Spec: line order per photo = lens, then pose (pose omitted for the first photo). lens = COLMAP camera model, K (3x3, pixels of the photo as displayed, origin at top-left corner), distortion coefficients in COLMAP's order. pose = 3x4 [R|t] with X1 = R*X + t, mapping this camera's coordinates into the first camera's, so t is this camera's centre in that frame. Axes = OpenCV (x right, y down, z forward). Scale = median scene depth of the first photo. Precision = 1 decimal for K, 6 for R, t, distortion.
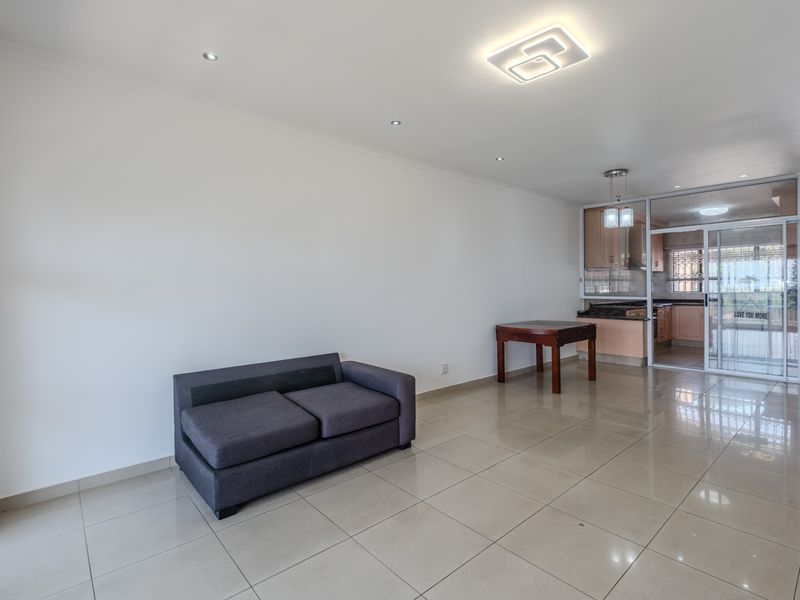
lens RADIAL K [[398.4, 0, 394.0], [0, 398.4, 288.4], [0, 0, 1]] dist [0.003229, -0.000926]
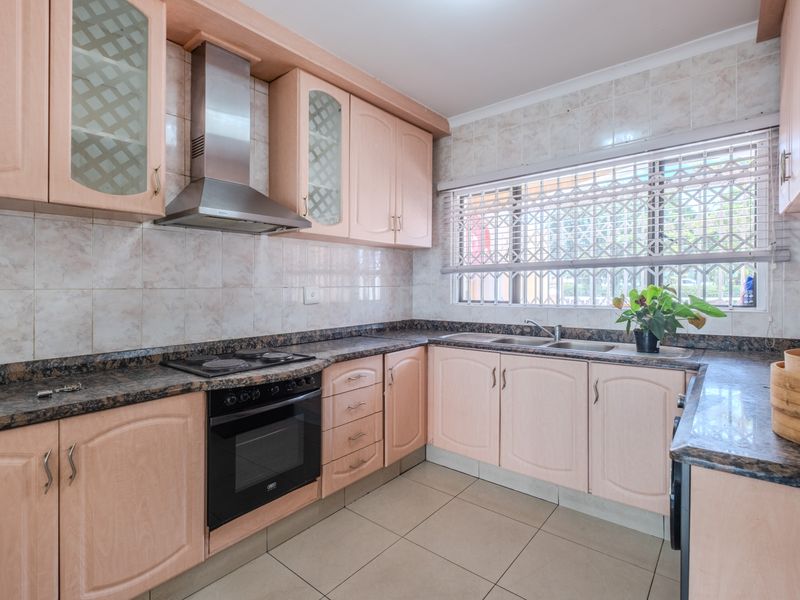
lens RADIAL K [[398.4, 0, 394.0], [0, 398.4, 288.4], [0, 0, 1]] dist [0.003229, -0.000926]
pose [[0.987254, 0.009567, 0.158867, 0.611138], [-0.009406, 0.999954, -0.001764, -0.002888], [-0.158877, 0.000247, 0.987298, 0.670516]]
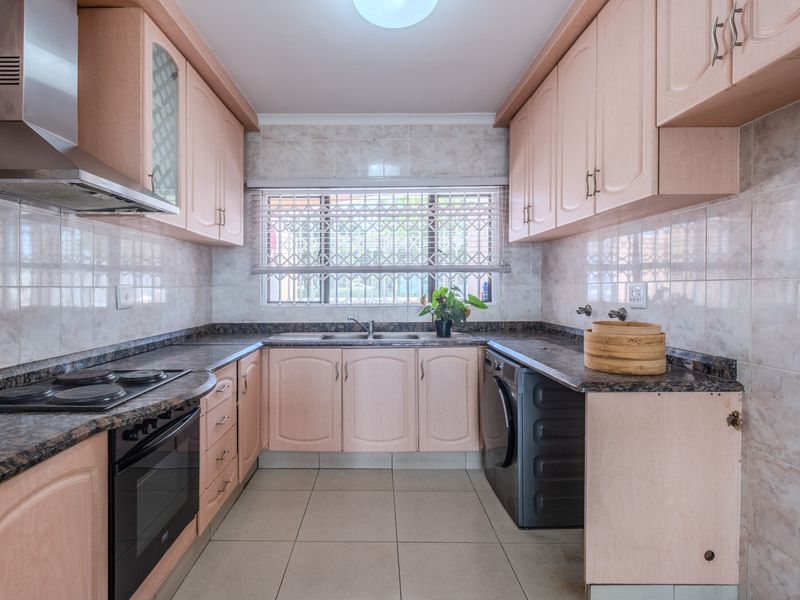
lens RADIAL K [[402.7, 0, 367.1], [0, 402.7, 292.8], [0, 0, 1]] dist [0.004166, -0.000624]
pose [[0.668941, 0.007409, 0.743279, 0.508152], [-0.006976, 0.999969, -0.003689, -0.000142], [-0.743283, -0.002718, 0.668972, 0.714681]]
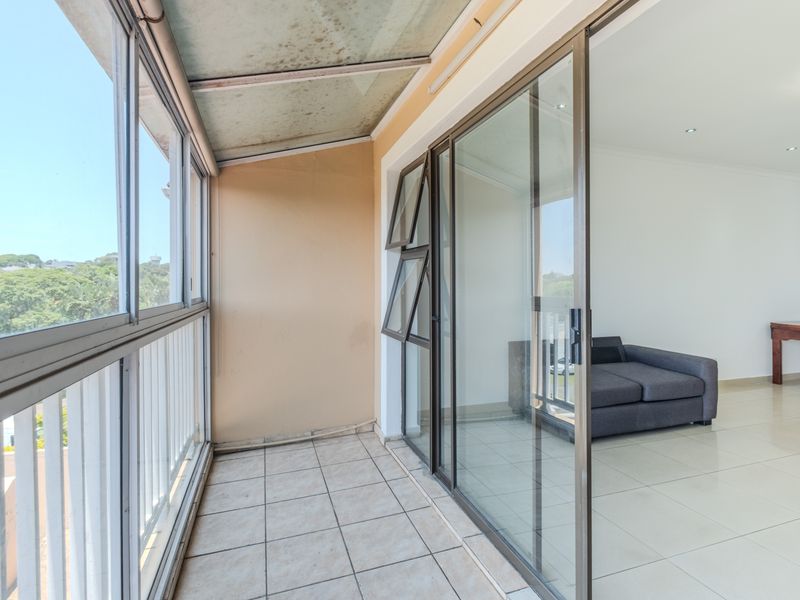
lens RADIAL K [[398.4, 0, 394.0], [0, 398.4, 288.4], [0, 0, 1]] dist [0.003229, -0.000926]
pose [[0.923514, 0.019213, -0.383082, -0.349636], [-0.013915, 0.999765, 0.016597, 0.016864], [0.383311, -0.009996, 0.923565, -0.344836]]
